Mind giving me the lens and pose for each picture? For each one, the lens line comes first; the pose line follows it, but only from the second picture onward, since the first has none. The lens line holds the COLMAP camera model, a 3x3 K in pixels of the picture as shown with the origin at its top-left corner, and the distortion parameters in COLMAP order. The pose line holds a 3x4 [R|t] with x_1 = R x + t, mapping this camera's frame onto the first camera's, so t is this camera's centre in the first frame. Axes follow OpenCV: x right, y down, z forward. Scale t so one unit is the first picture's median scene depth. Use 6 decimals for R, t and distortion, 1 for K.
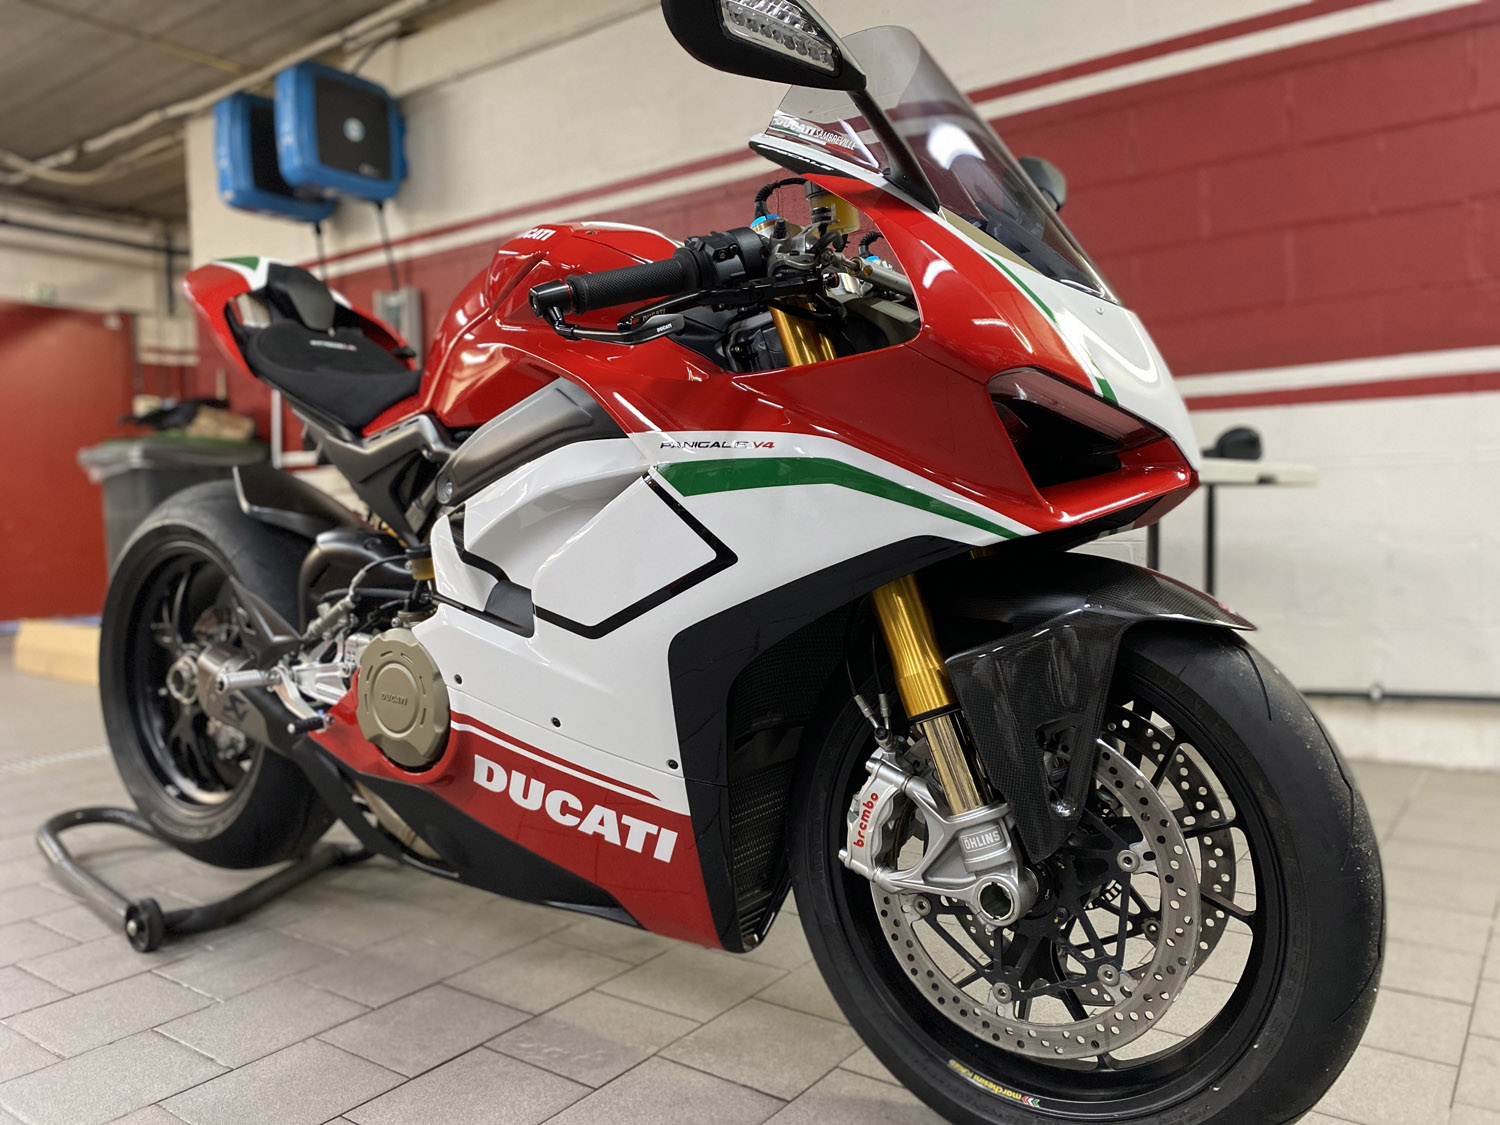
lens RADIAL K [[1114.4, 0, 749.3], [0, 1114.4, 541.5], [0, 0, 1]] dist [0.098490, -0.132967]
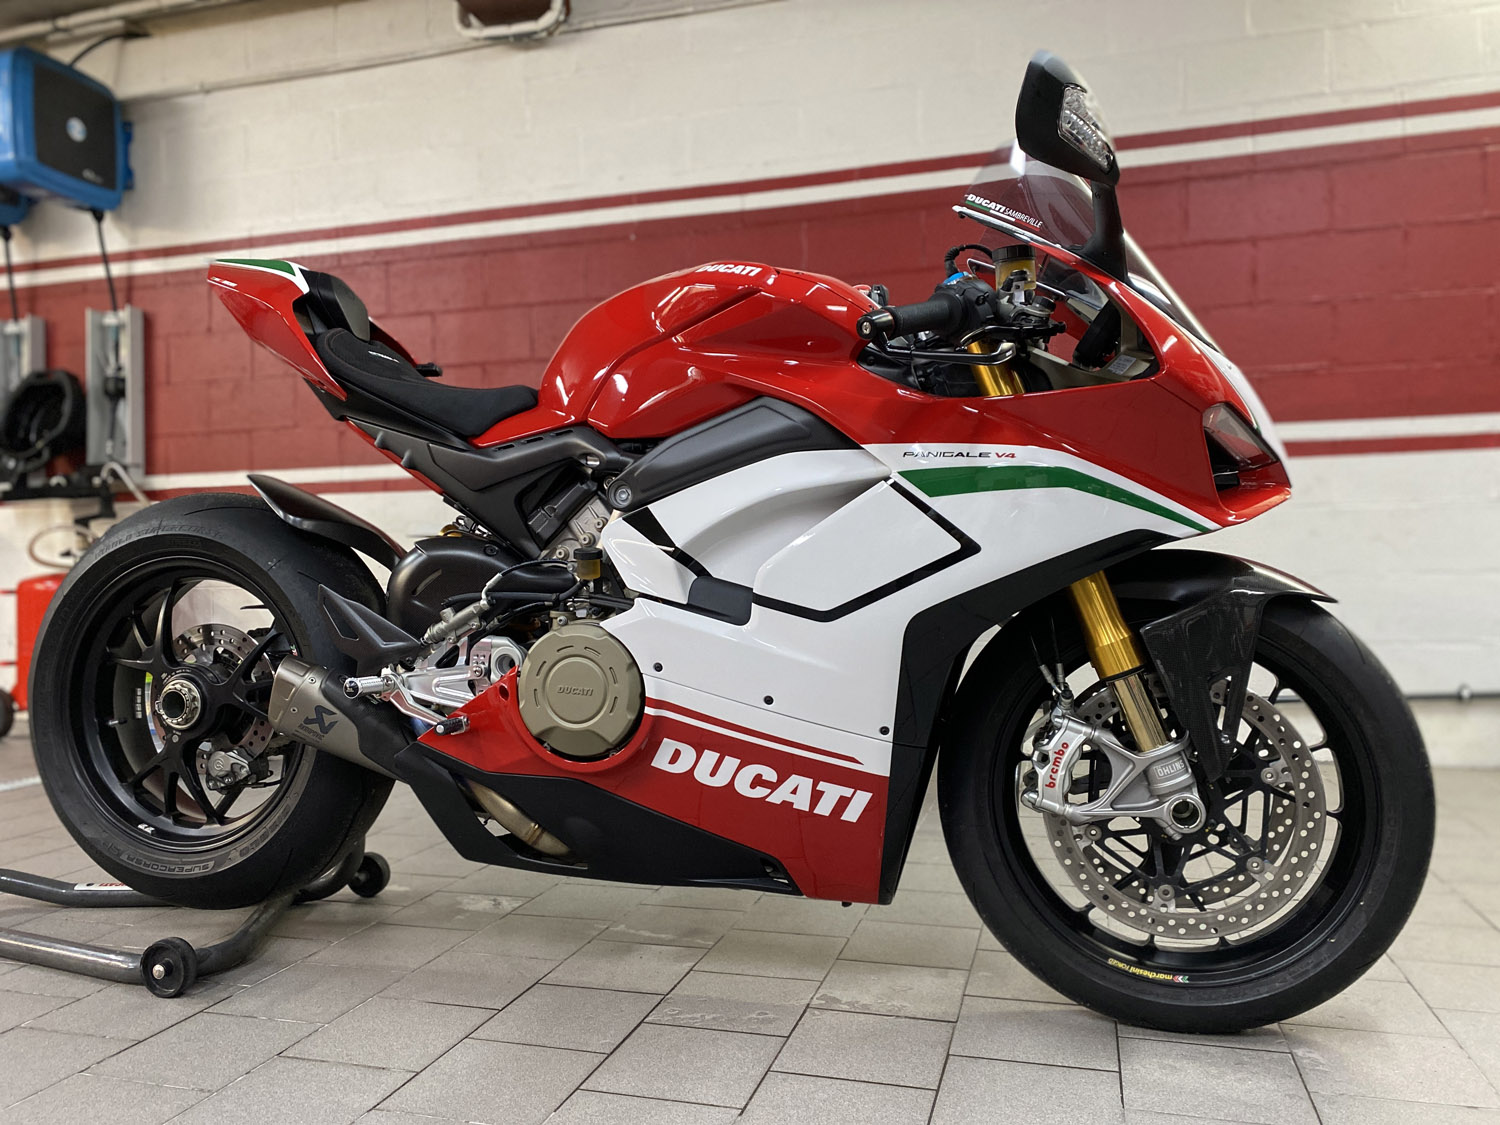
lens RADIAL K [[1160.6, 0, 666.0], [0, 1160.6, 561.7], [0, 0, 1]] dist [0.103646, -0.126188]
pose [[0.941044, 0.016588, 0.337877, -0.639224], [0.001159, 0.998633, -0.052256, 0.080191], [-0.338282, 0.049567, 0.939738, -0.065165]]
